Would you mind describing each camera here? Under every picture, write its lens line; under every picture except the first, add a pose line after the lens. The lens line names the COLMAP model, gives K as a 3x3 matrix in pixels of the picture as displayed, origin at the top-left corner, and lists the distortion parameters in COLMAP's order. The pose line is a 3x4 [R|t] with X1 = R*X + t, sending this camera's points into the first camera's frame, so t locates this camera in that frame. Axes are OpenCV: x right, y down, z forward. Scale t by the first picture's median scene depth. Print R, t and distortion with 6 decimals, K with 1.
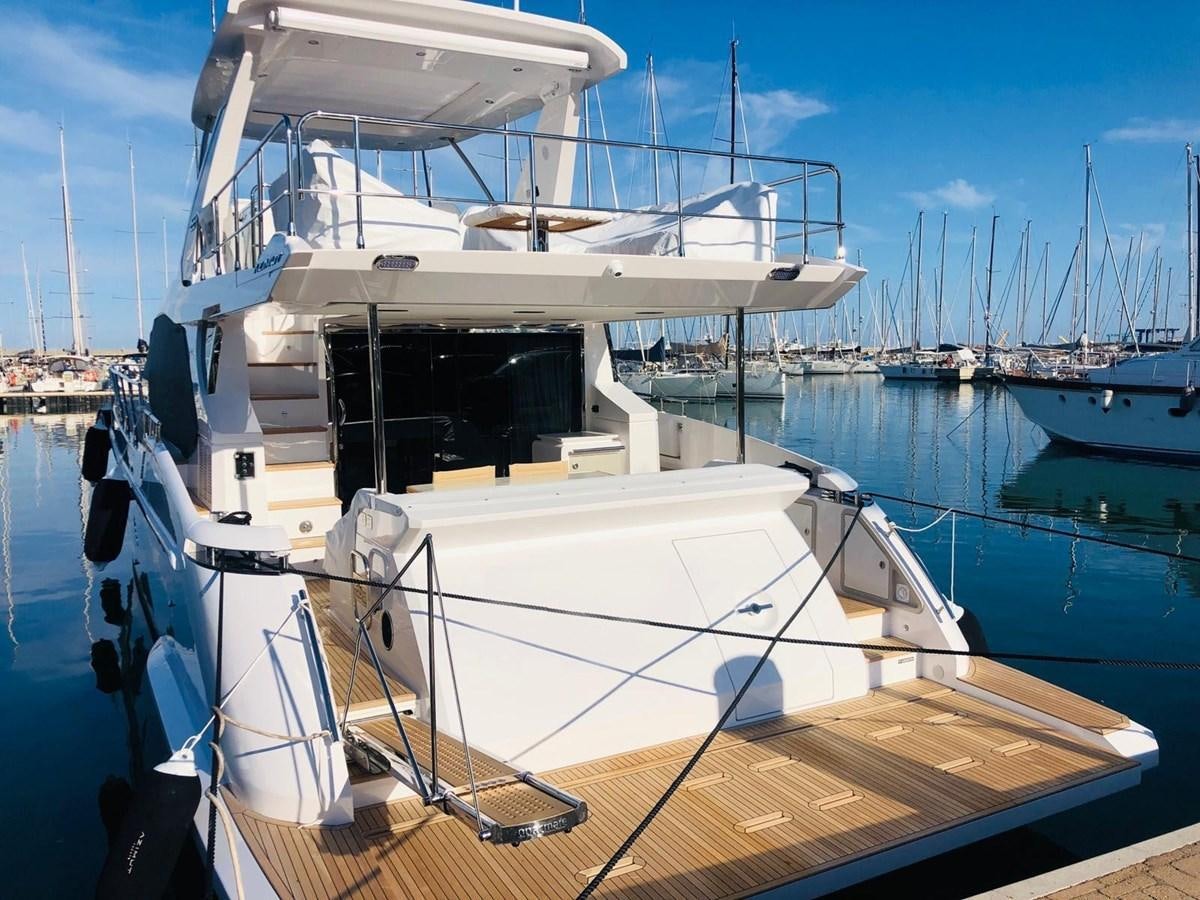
lens RADIAL K [[972.5, 0, 605.6], [0, 972.5, 448.2], [0, 0, 1]] dist [0.011744, -0.007428]
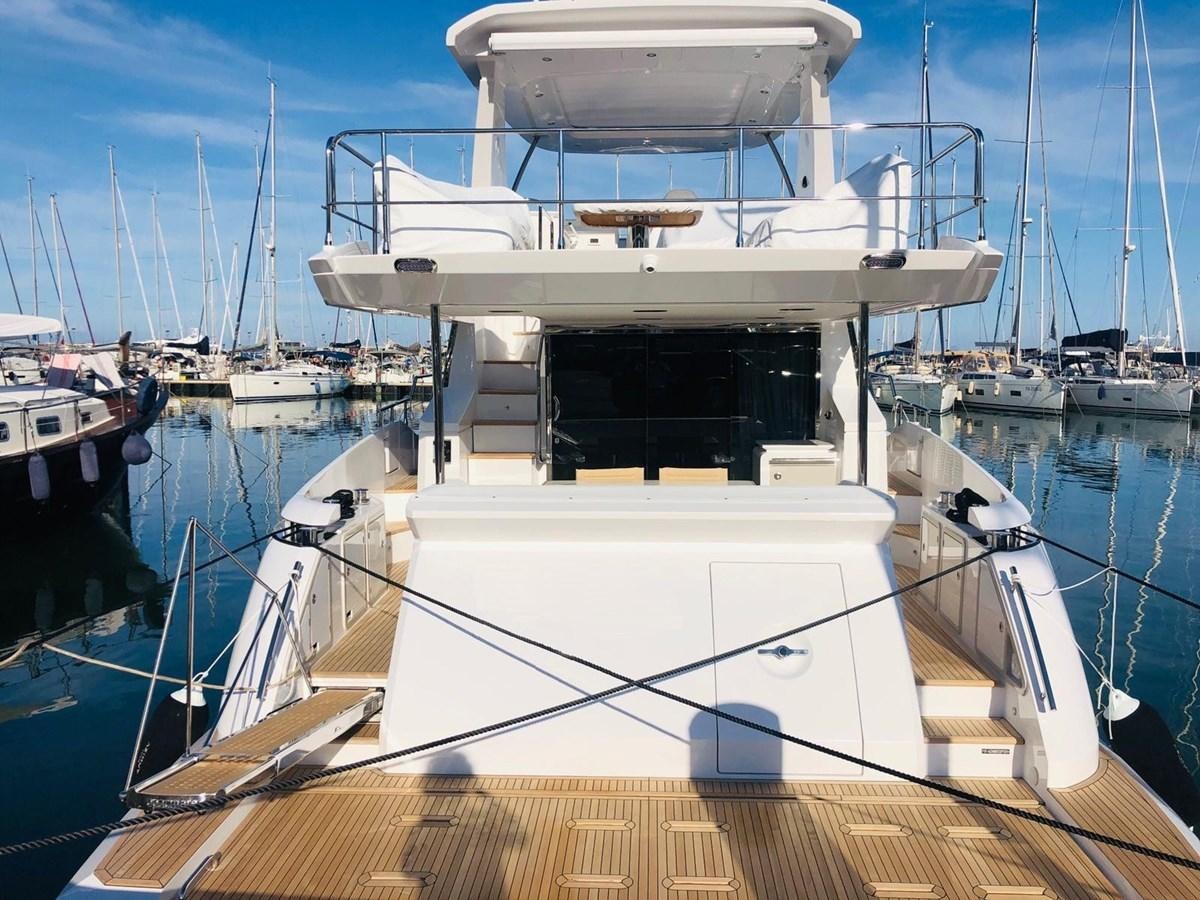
lens RADIAL K [[972.5, 0, 605.6], [0, 972.5, 448.2], [0, 0, 1]] dist [0.011744, -0.007428]
pose [[0.858394, 0.060698, -0.509387, 0.357679], [-0.061221, 0.998000, 0.015755, -0.015330], [0.509324, 0.017661, 0.860394, 0.139200]]
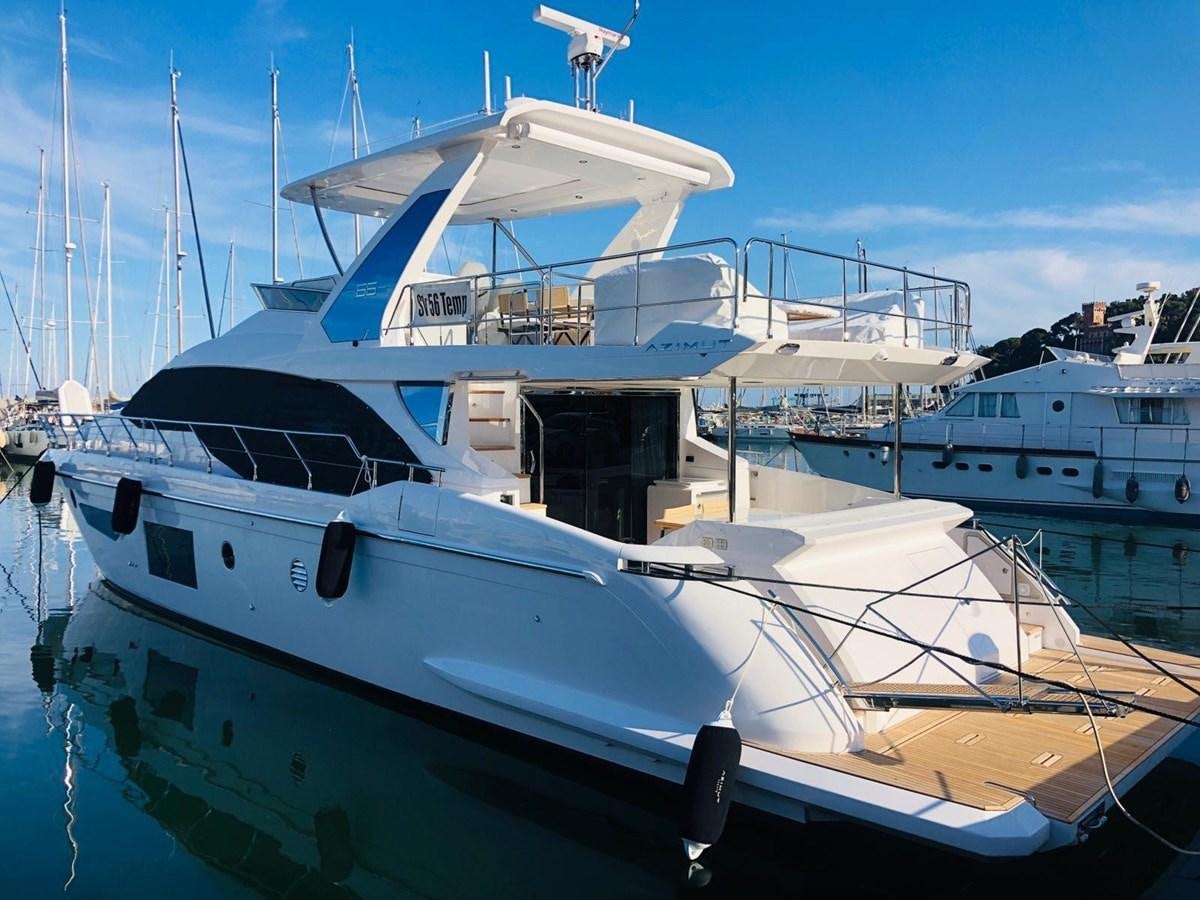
lens RADIAL K [[972.5, 0, 605.6], [0, 972.5, 448.2], [0, 0, 1]] dist [0.011744, -0.007428]
pose [[0.955476, 0.004141, 0.295041, -0.597048], [0.012563, 0.998424, -0.054697, 0.013154], [-0.294803, 0.055969, 0.953918, -0.146553]]
